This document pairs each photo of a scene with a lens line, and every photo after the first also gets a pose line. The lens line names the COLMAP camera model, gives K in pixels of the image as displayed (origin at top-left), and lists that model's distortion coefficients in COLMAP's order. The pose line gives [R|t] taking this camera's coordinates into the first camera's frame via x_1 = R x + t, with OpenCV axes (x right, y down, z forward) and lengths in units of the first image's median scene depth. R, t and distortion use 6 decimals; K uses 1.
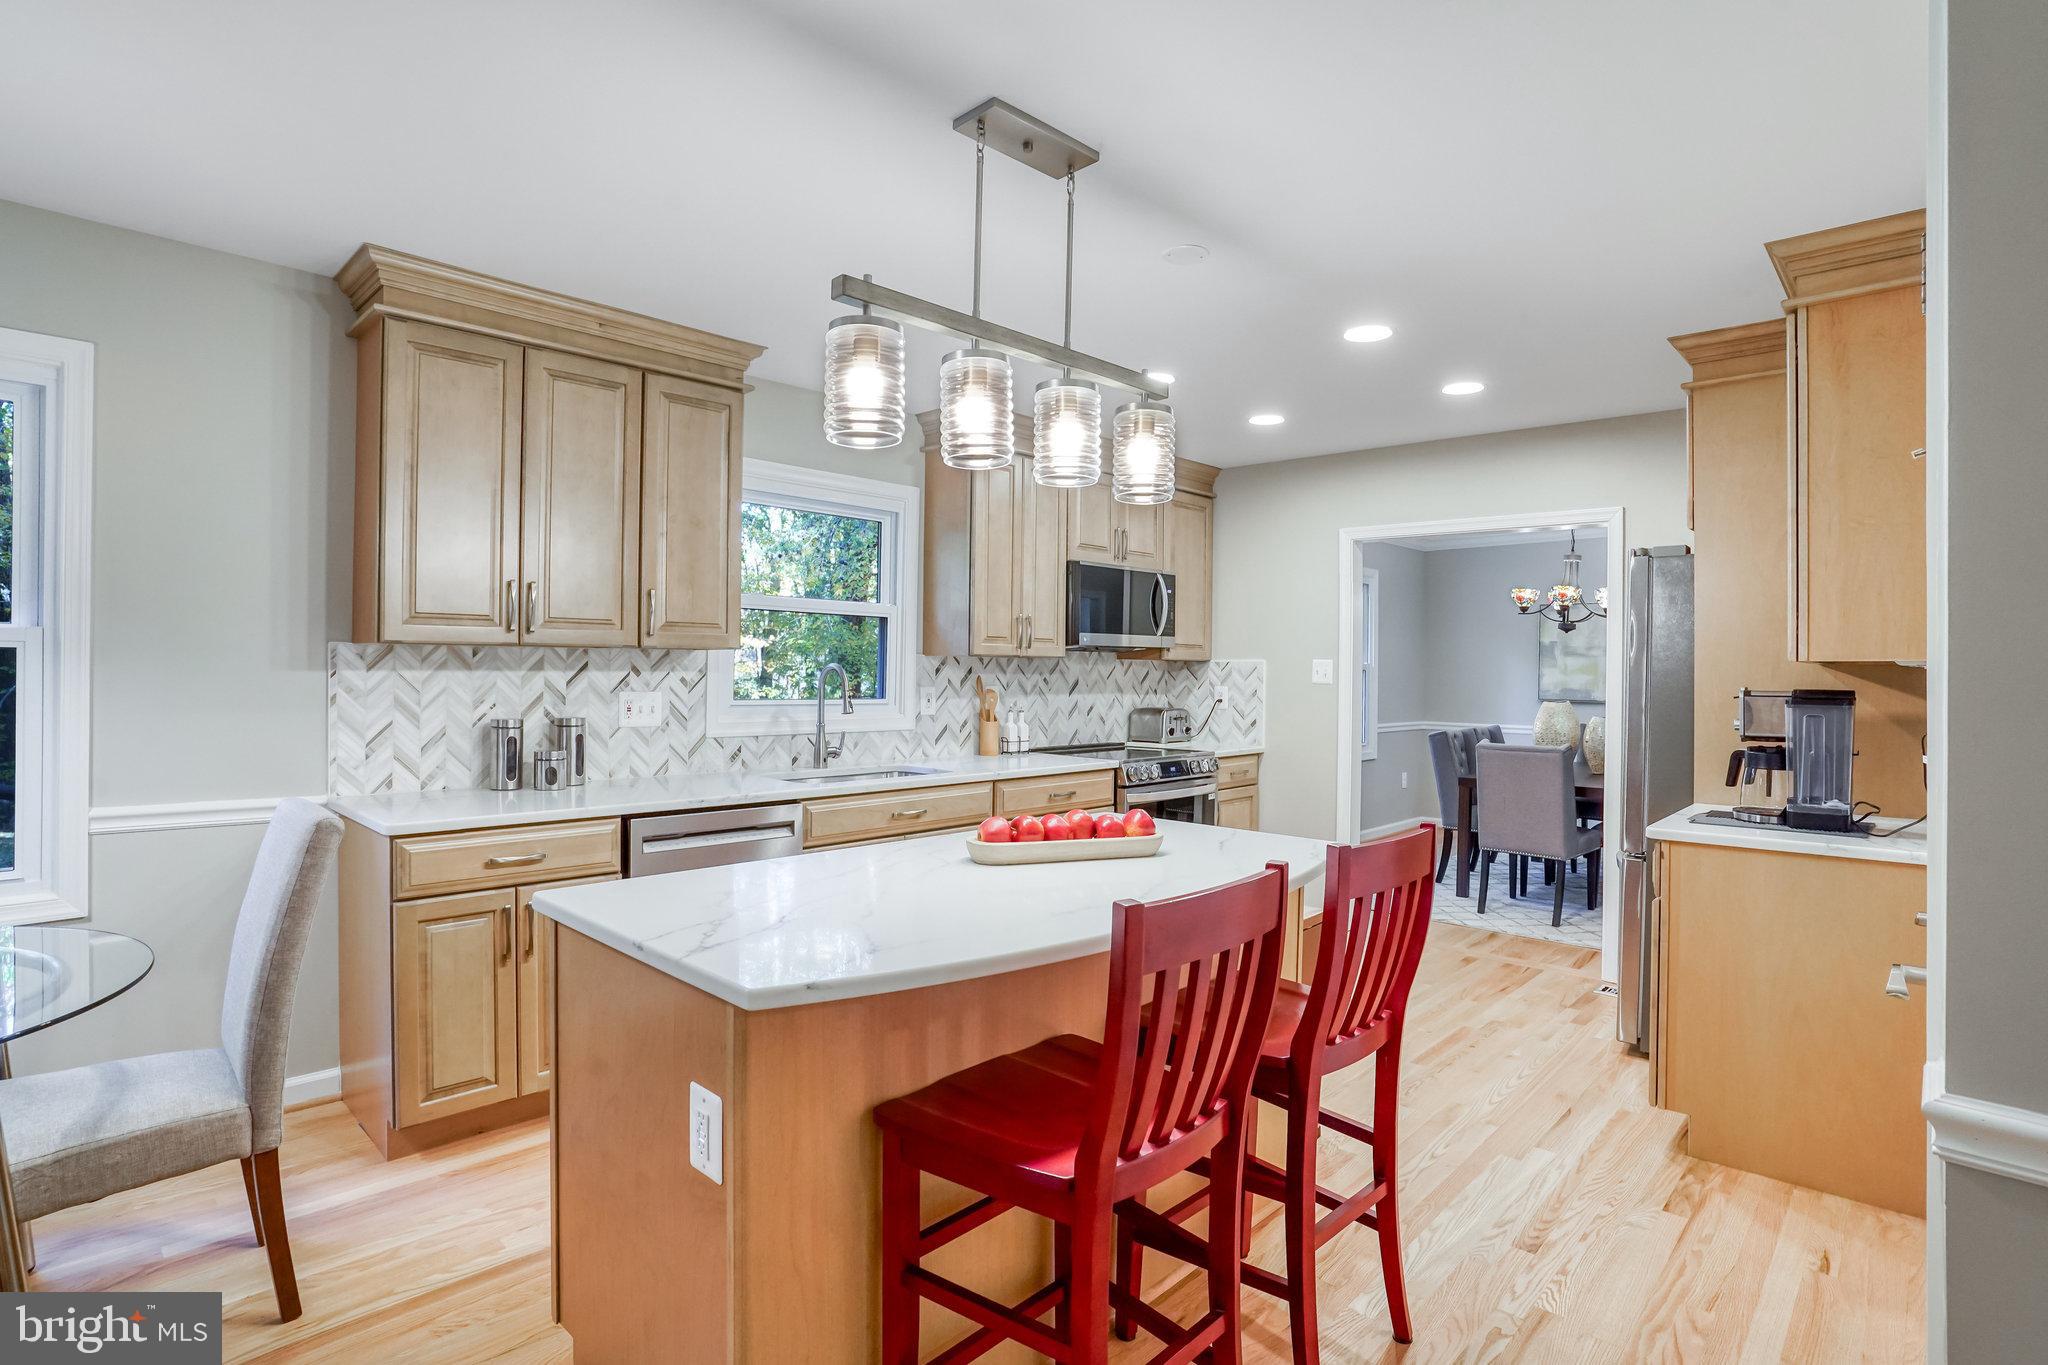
lens RADIAL K [[1026.1, 0, 1027.0], [0, 1026.1, 672.1], [0, 0, 1]] dist [-0.078777, 0.037282]
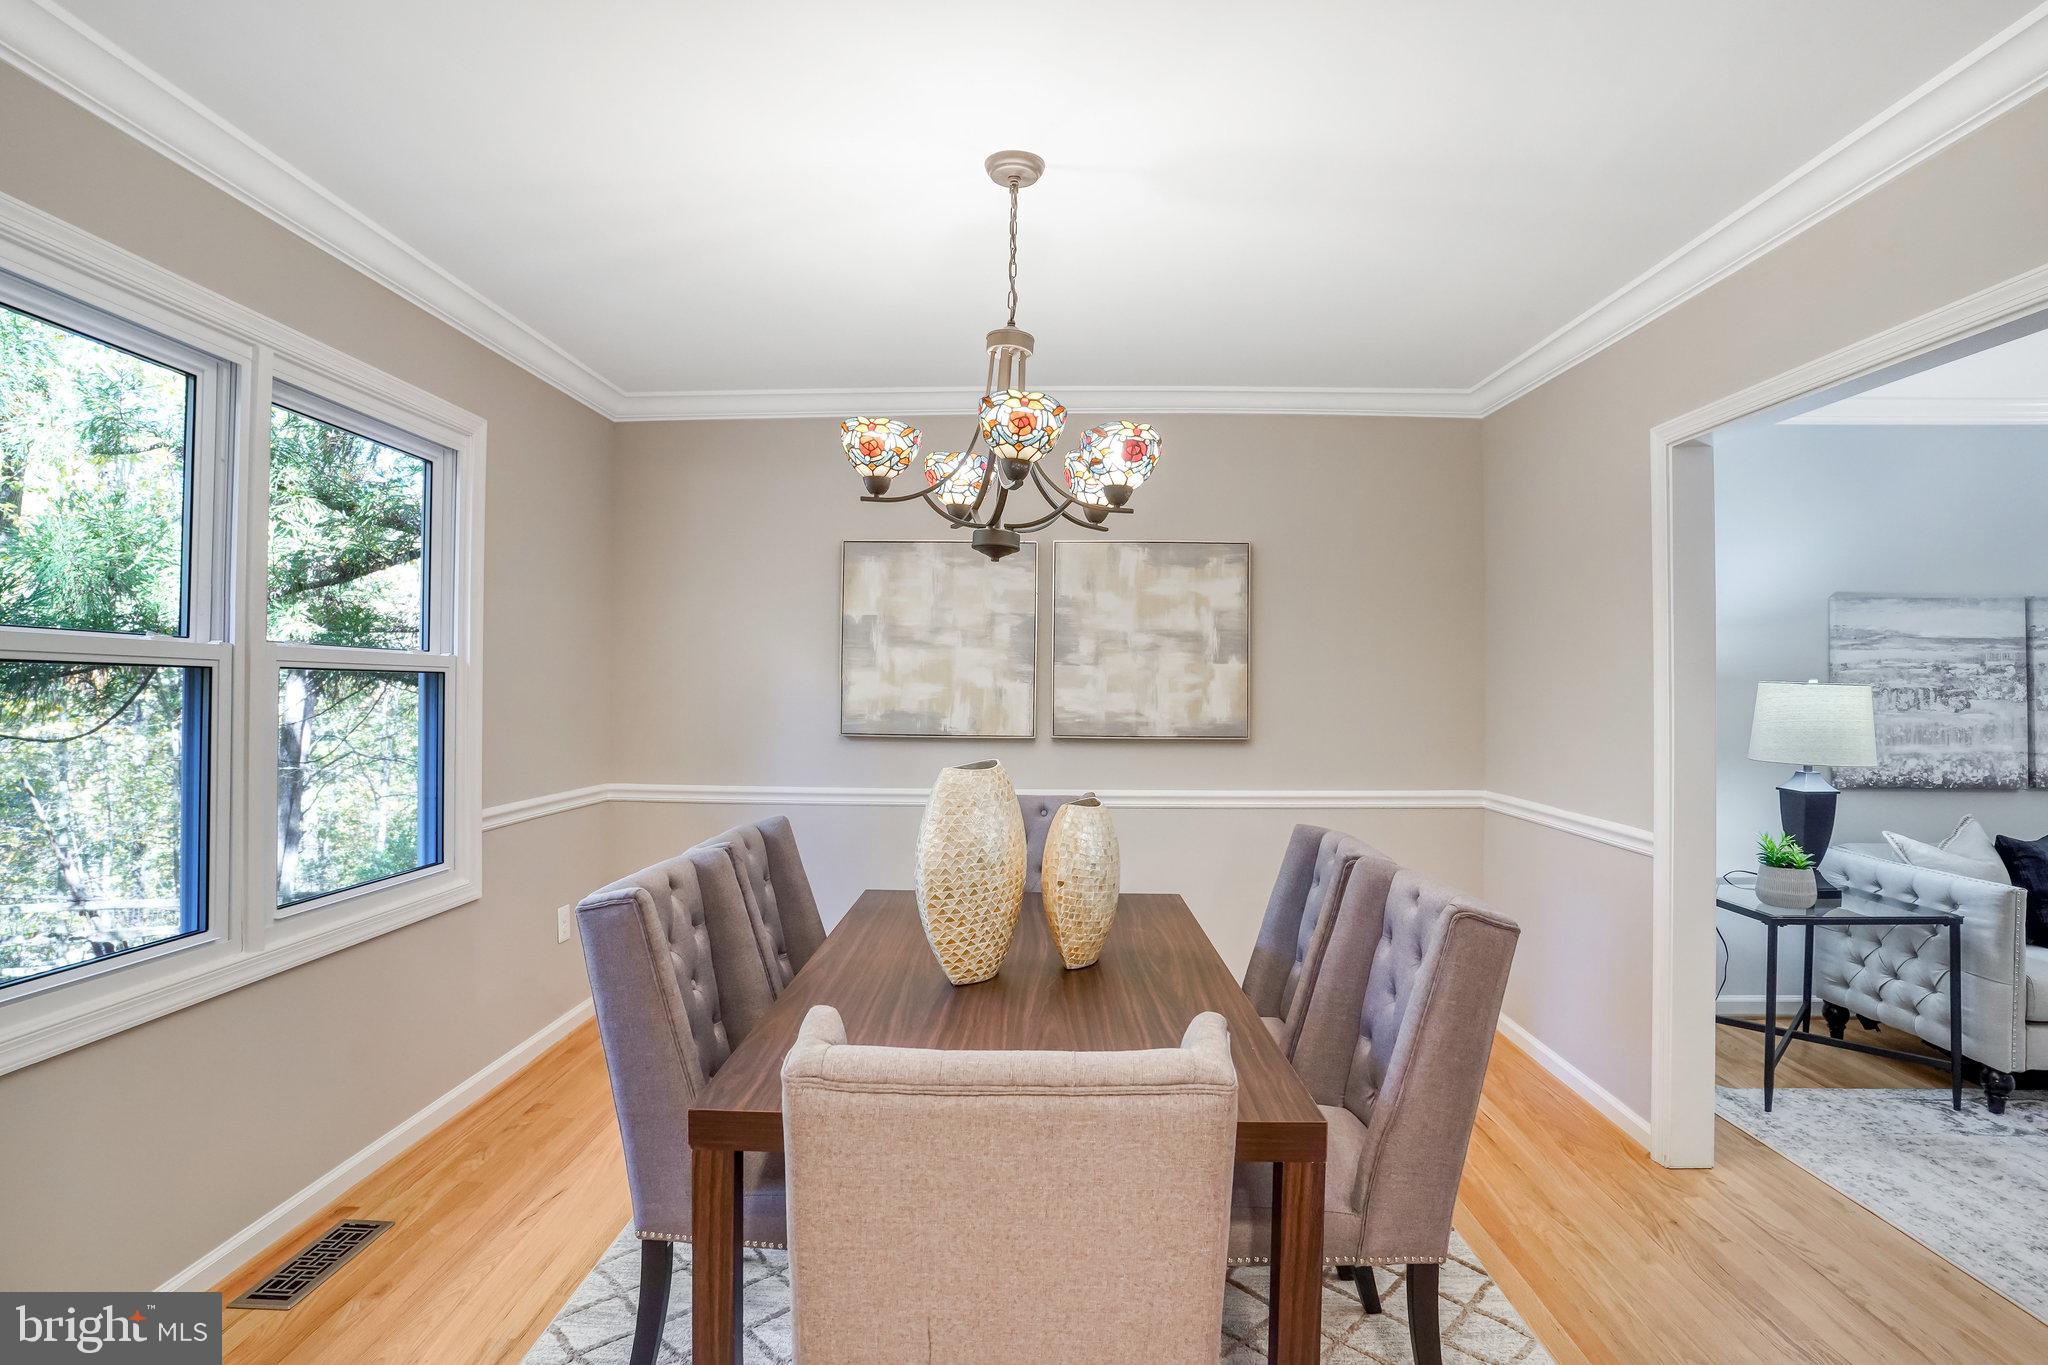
lens RADIAL K [[1014.4, 0, 1024.0], [0, 1014.4, 682.5], [0, 0, 1]] dist [-0.083141, 0.037782]
pose [[0.741058, 0.000689, 0.671441, 0.512195], [-0.003322, 0.999991, 0.002640, 0.002023], [-0.671433, -0.004187, 0.741053, 1.210065]]
